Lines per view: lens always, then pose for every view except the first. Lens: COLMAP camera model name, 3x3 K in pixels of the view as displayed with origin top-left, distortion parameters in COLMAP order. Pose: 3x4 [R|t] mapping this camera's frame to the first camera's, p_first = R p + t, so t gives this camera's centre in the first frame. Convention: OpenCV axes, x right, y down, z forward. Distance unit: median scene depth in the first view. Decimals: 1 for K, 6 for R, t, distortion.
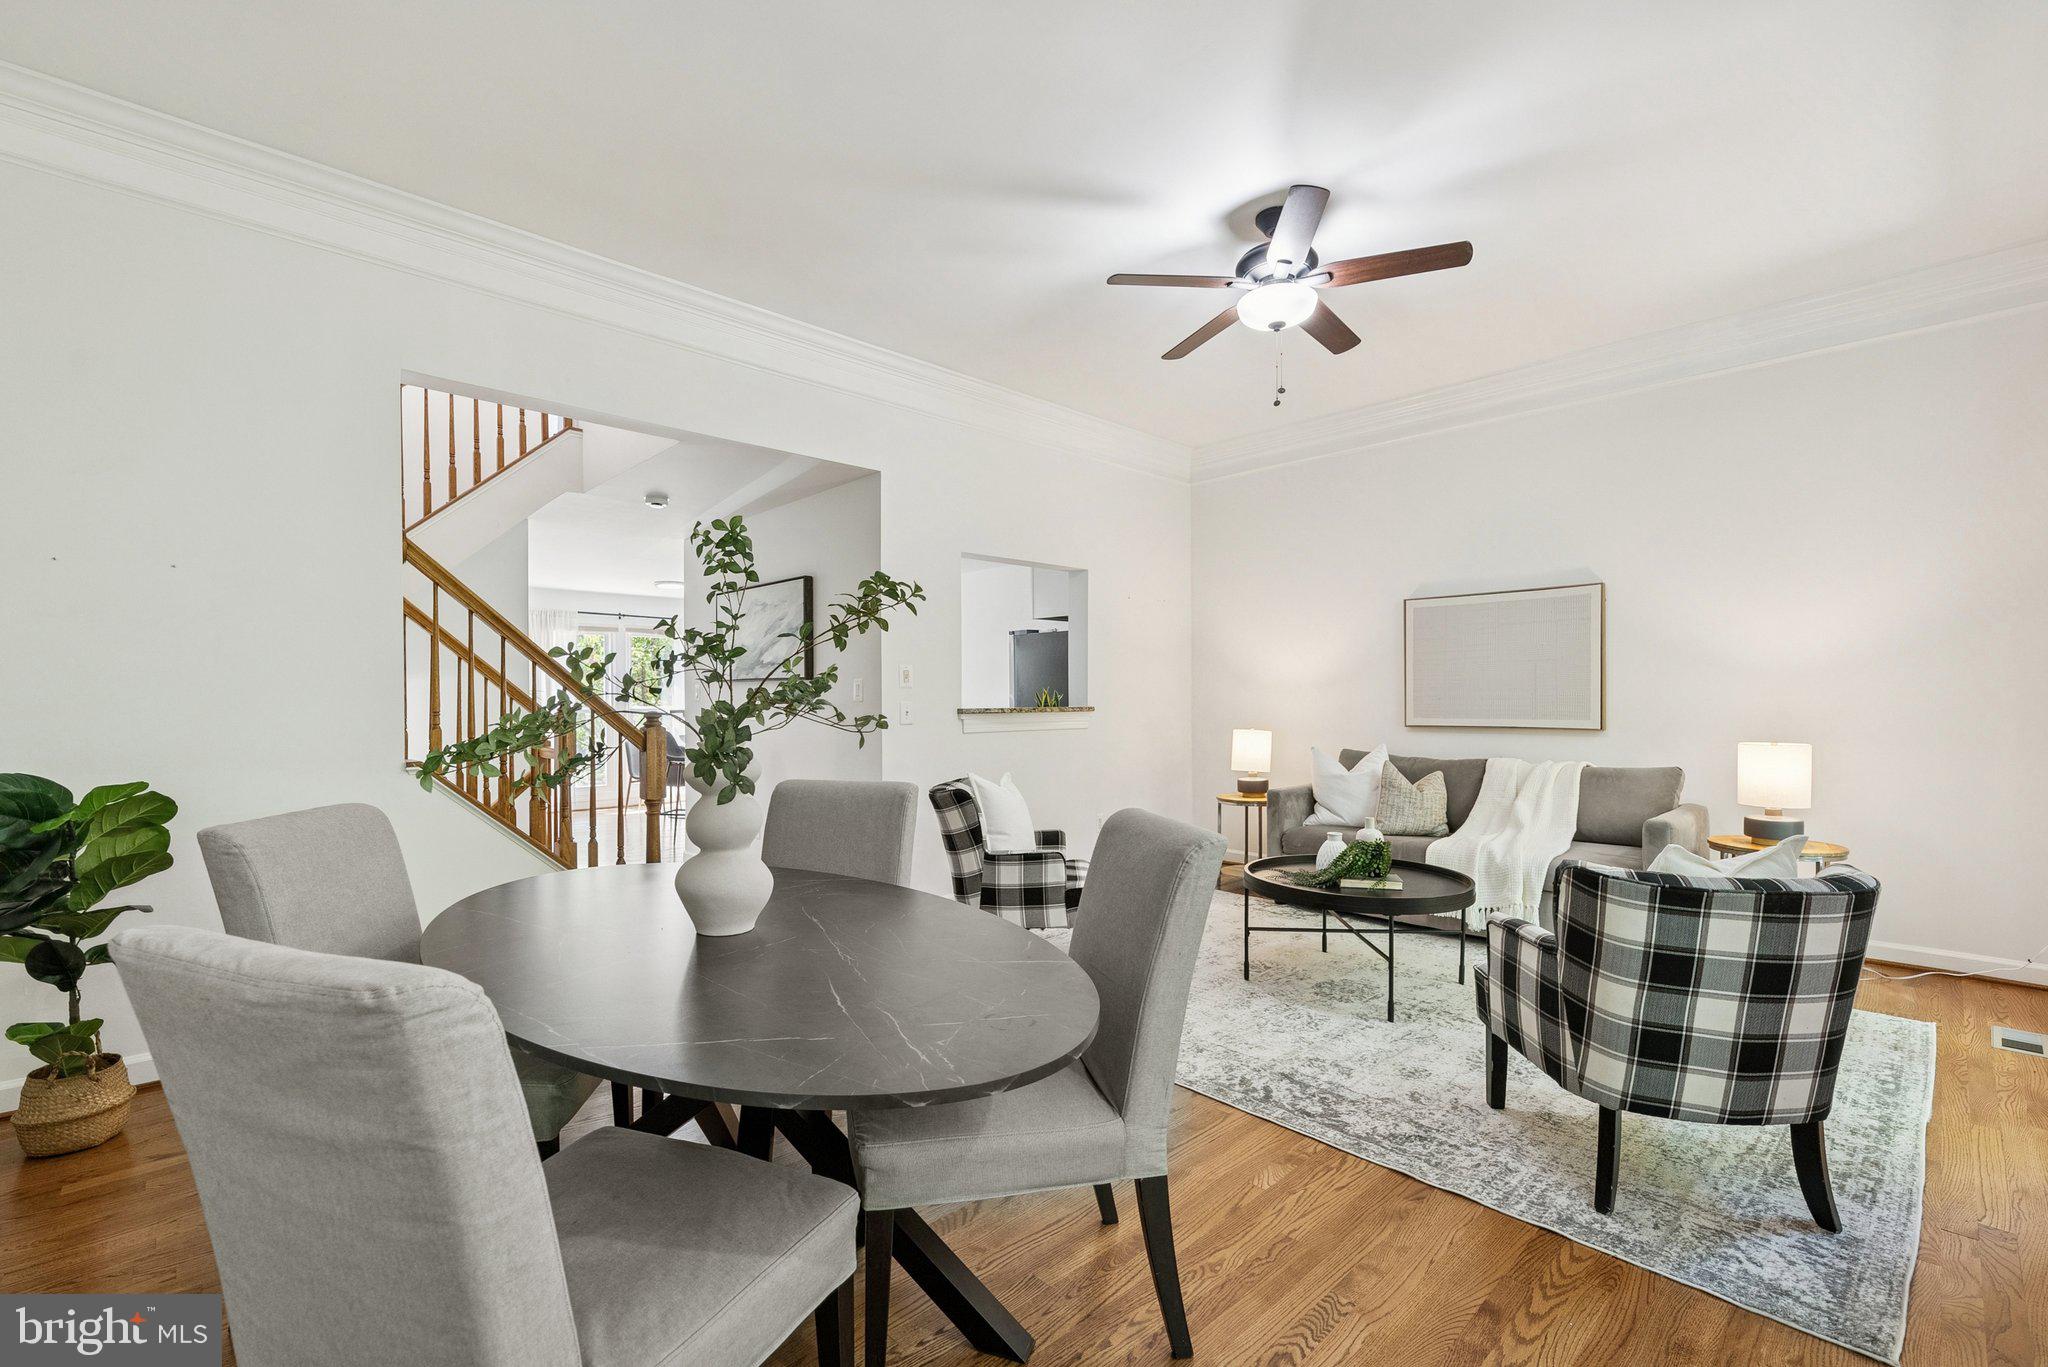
lens RADIAL K [[877.5, 0, 1015.5], [0, 877.5, 709.2], [0, 0, 1]] dist [0.000913, 0.000071]
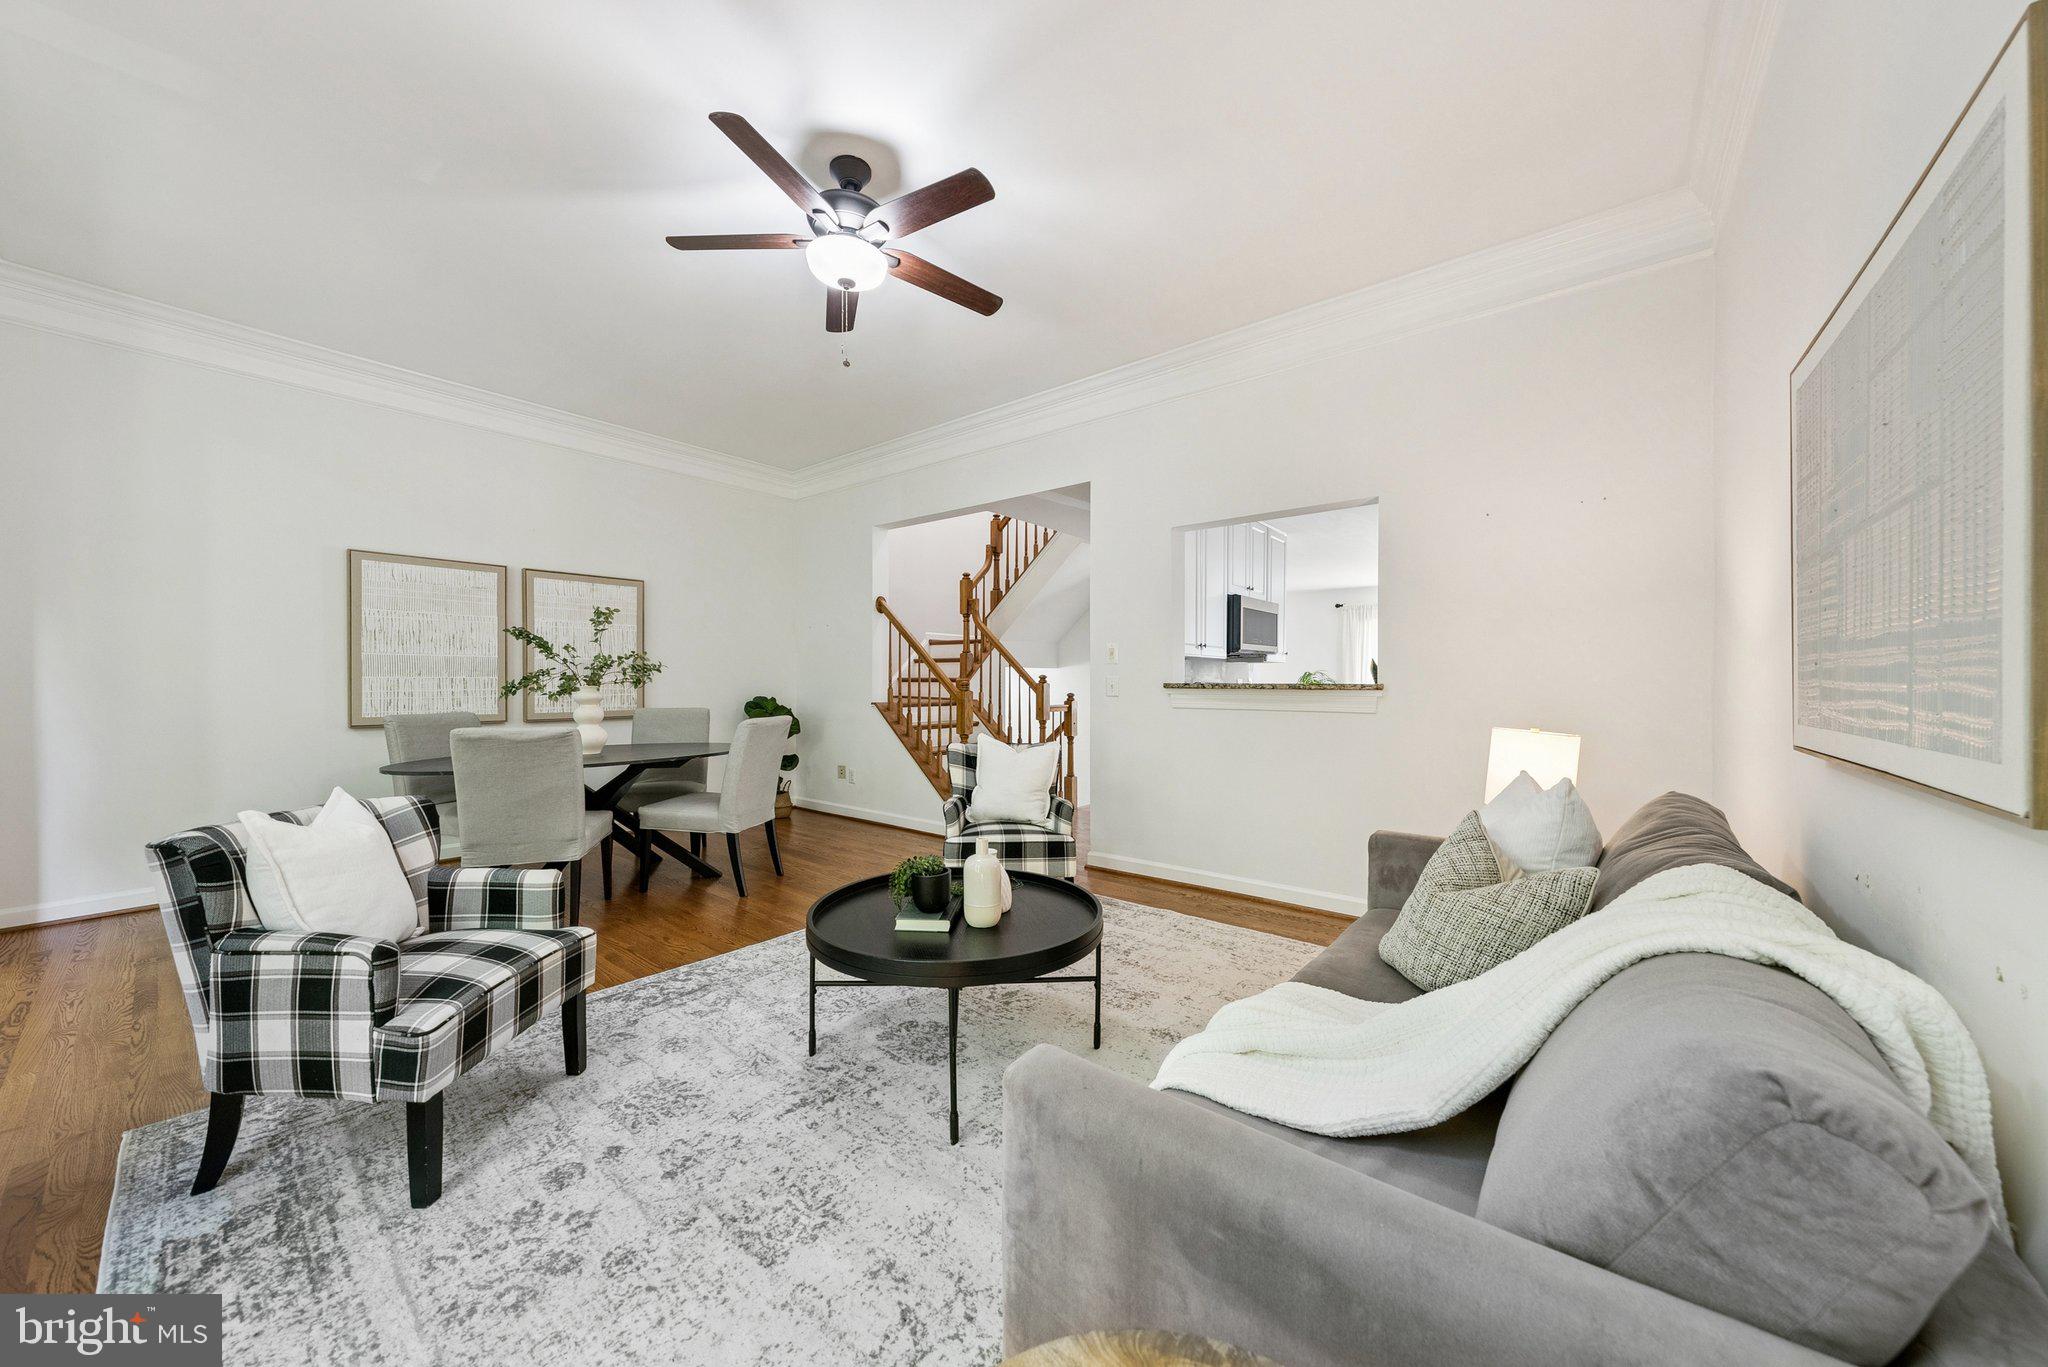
lens RADIAL K [[717.2, 0, 1009.9], [0, 717.2, 674.1], [0, 0, 1]] dist [-0.000281, 0.000069]
pose [[0.117989, -0.004075, -0.993007, 1.155018], [-0.015694, 0.999859, -0.005967, -0.004650], [0.992891, 0.016288, 0.117909, 1.128338]]
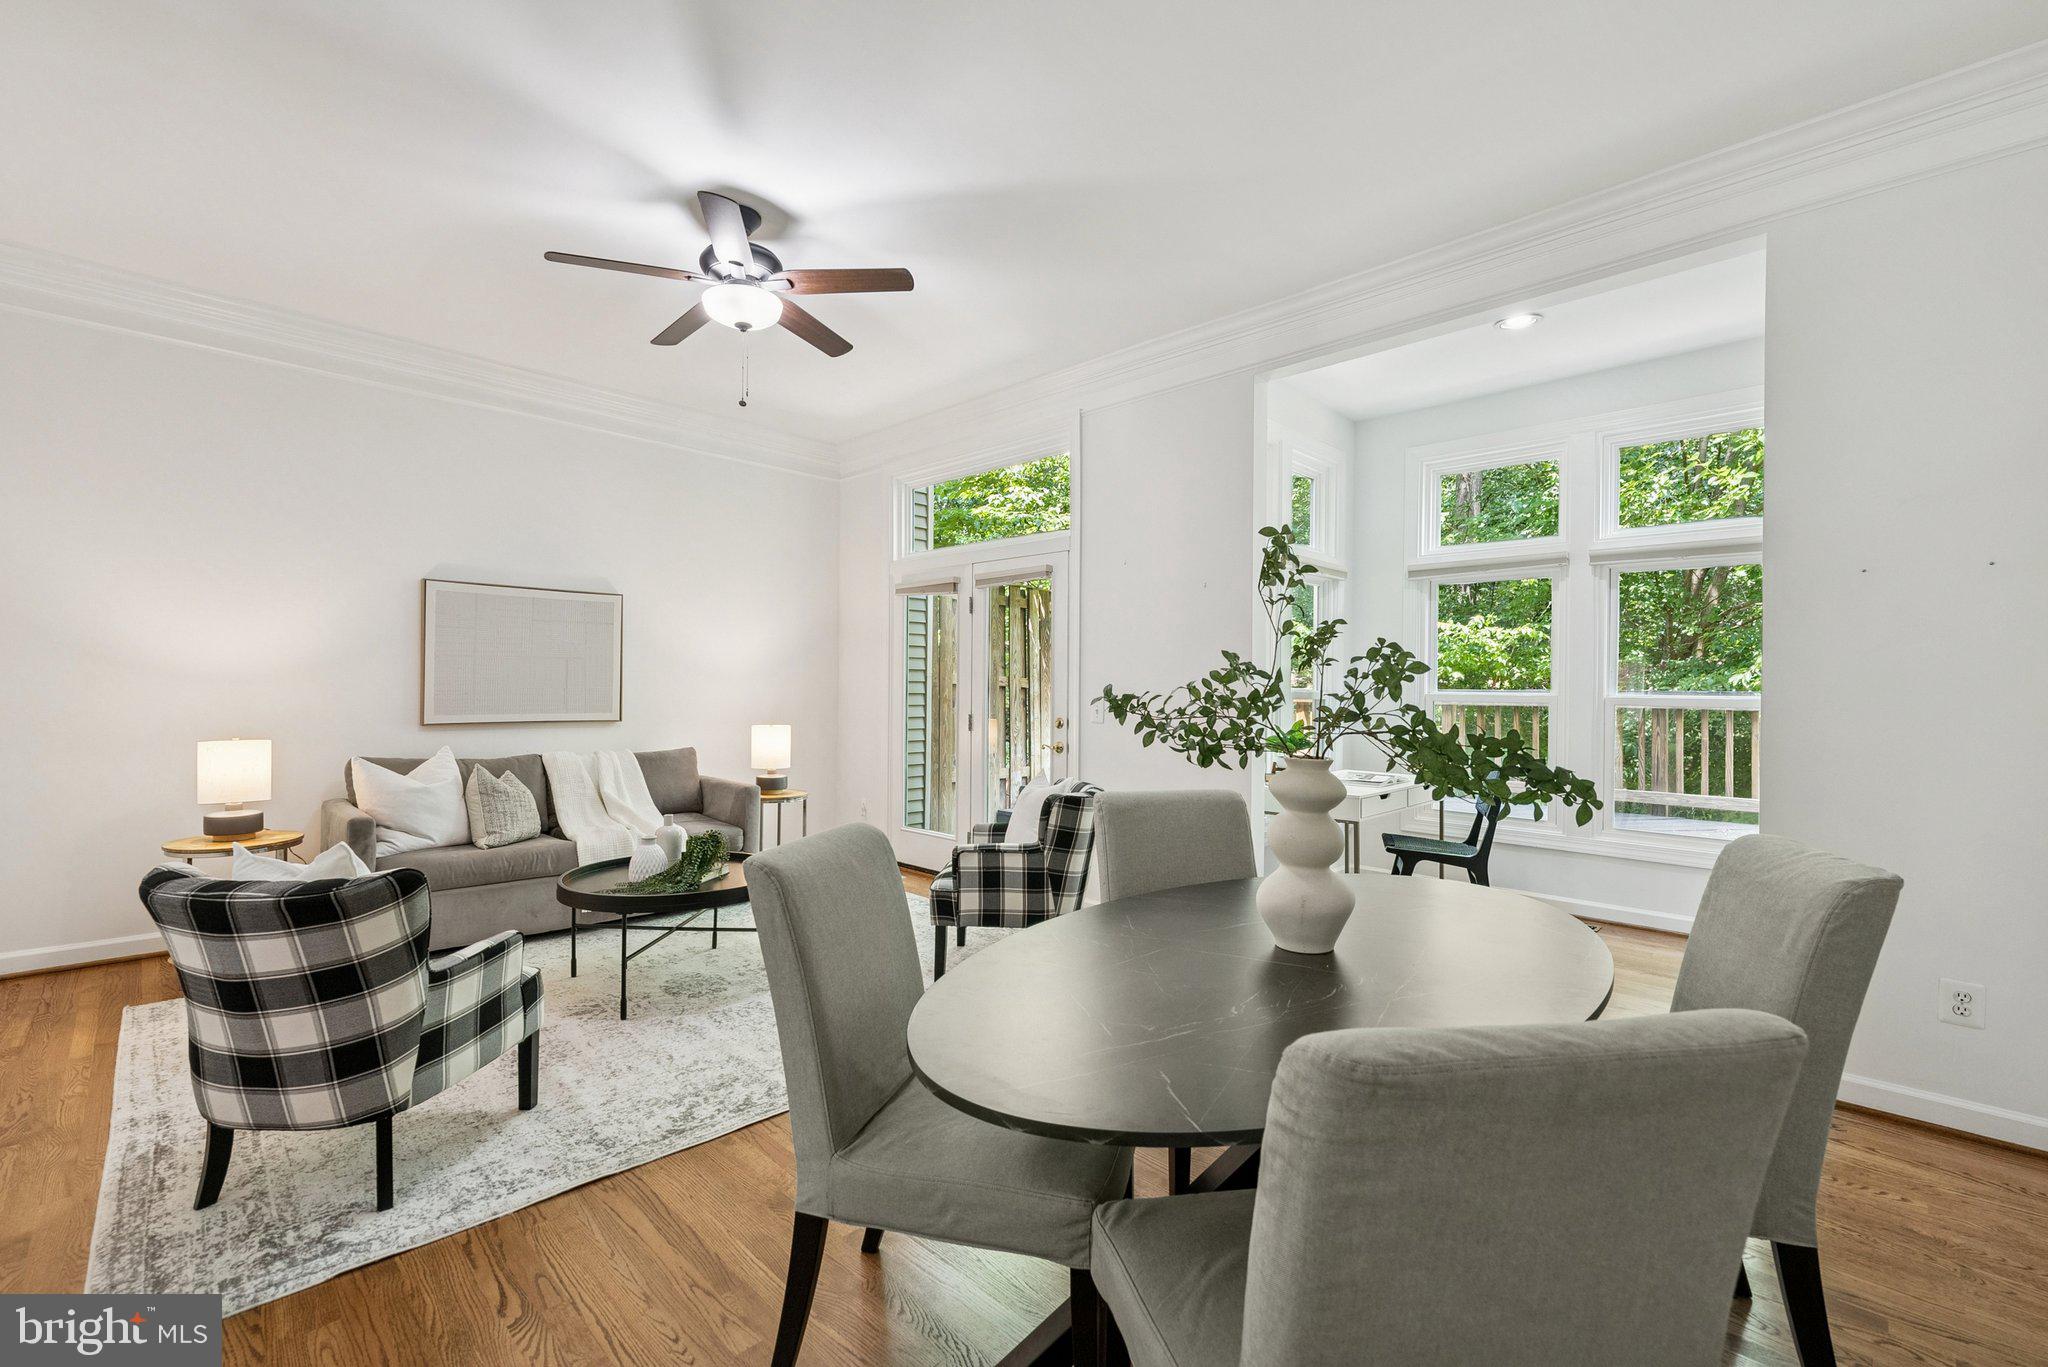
lens RADIAL K [[878.8, 0, 1017.2], [0, 878.8, 687.8], [0, 0, 1]] dist [0.002107, 0.000705]
pose [[-0.023816, 0.004137, 0.999708, -0.734344], [0.003457, 0.999986, -0.004056, -0.020719], [-0.999710, 0.003359, -0.023830, 0.736223]]
